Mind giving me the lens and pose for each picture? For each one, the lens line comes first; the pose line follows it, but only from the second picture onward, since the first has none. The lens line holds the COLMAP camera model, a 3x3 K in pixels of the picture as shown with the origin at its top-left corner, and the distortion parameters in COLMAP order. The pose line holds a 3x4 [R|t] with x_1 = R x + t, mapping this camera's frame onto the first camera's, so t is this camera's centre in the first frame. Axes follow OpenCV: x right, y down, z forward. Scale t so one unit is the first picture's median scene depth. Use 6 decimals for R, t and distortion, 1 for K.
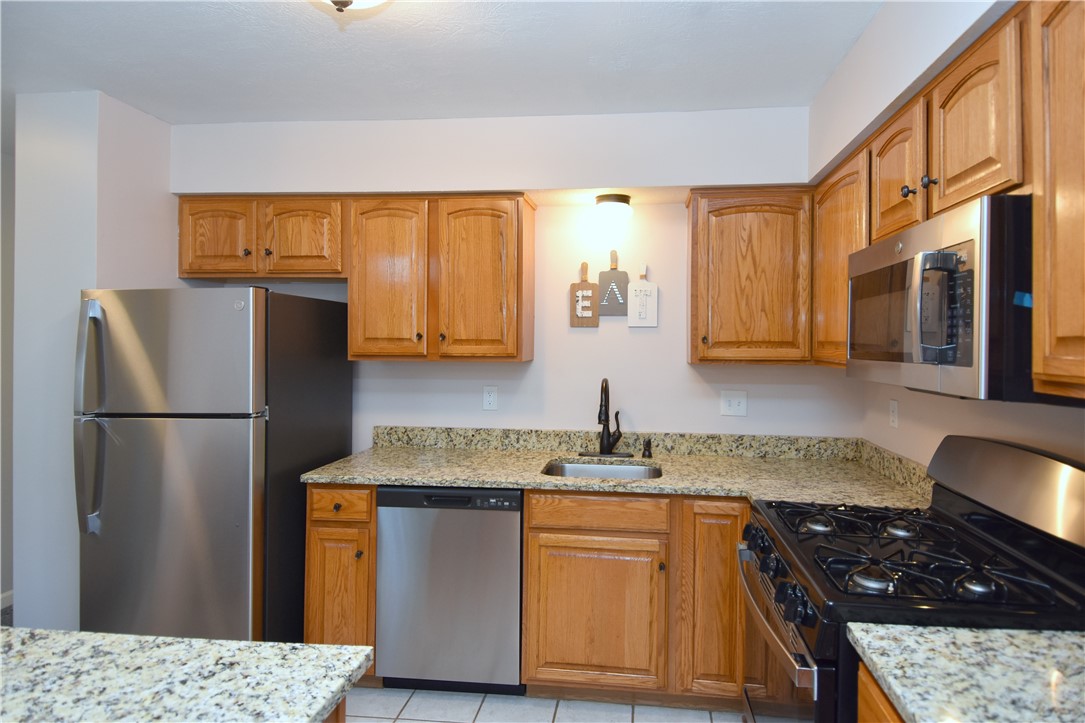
lens RADIAL K [[632.7, 0, 624.4], [0, 632.7, 327.5], [0, 0, 1]] dist [0.023442, -0.017582]
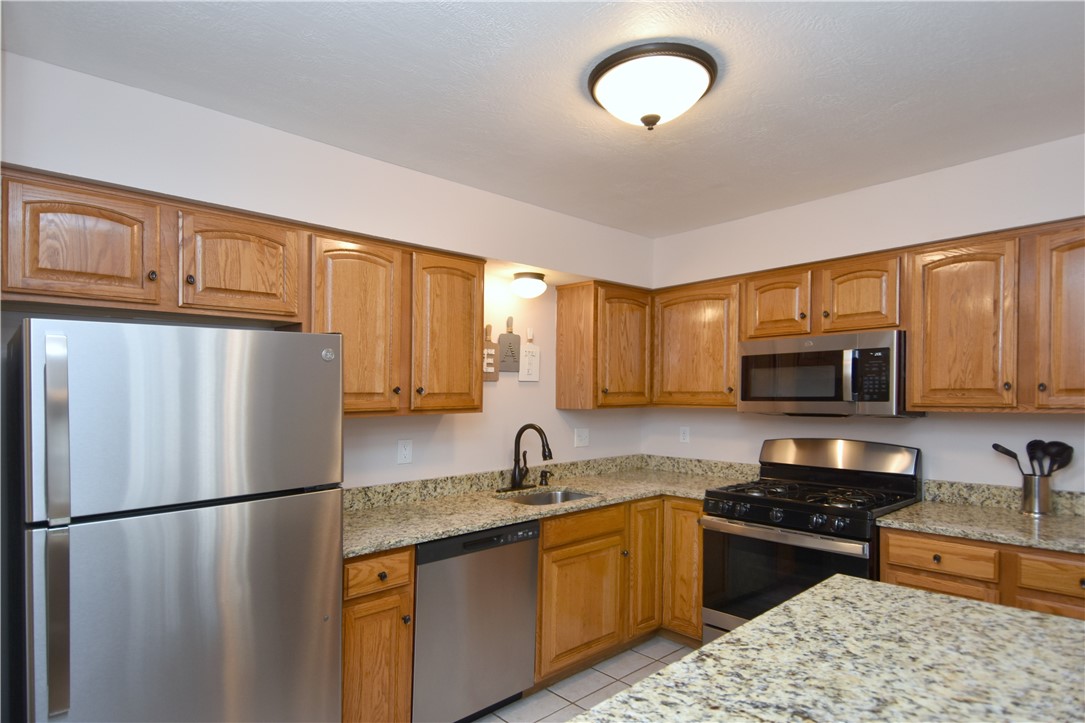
lens RADIAL K [[581.5, 0, 573.2], [0, 581.5, 386.0], [0, 0, 1]] dist [0.036433, -0.025767]
pose [[0.642868, -0.003007, 0.765971, -0.827085], [-0.005210, 0.999952, 0.008298, -0.001898], [-0.765959, -0.009326, 0.642821, 0.220159]]
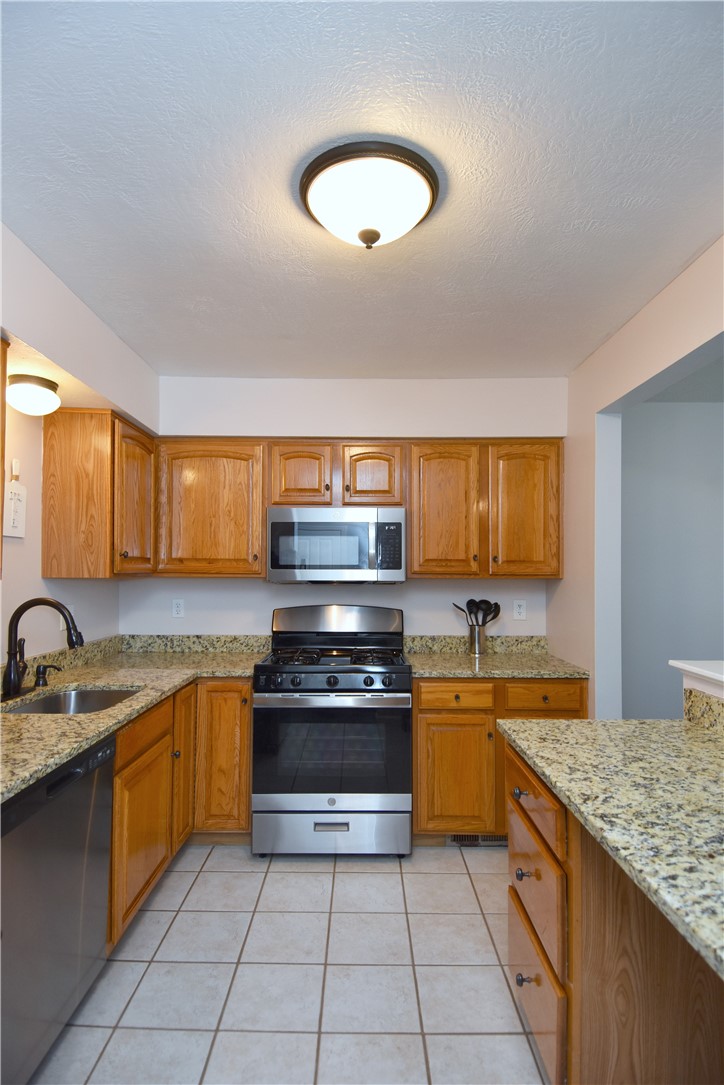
lens RADIAL K [[581.5, 0, 333.9], [0, 581.5, 567.7], [0, 0, 1]] dist [0.036433, -0.025767]
pose [[-0.096662, -0.006616, 0.995295, -0.836825], [-0.027500, 0.999614, 0.003974, 0.024299], [-0.994937, -0.026986, -0.096807, 0.671945]]
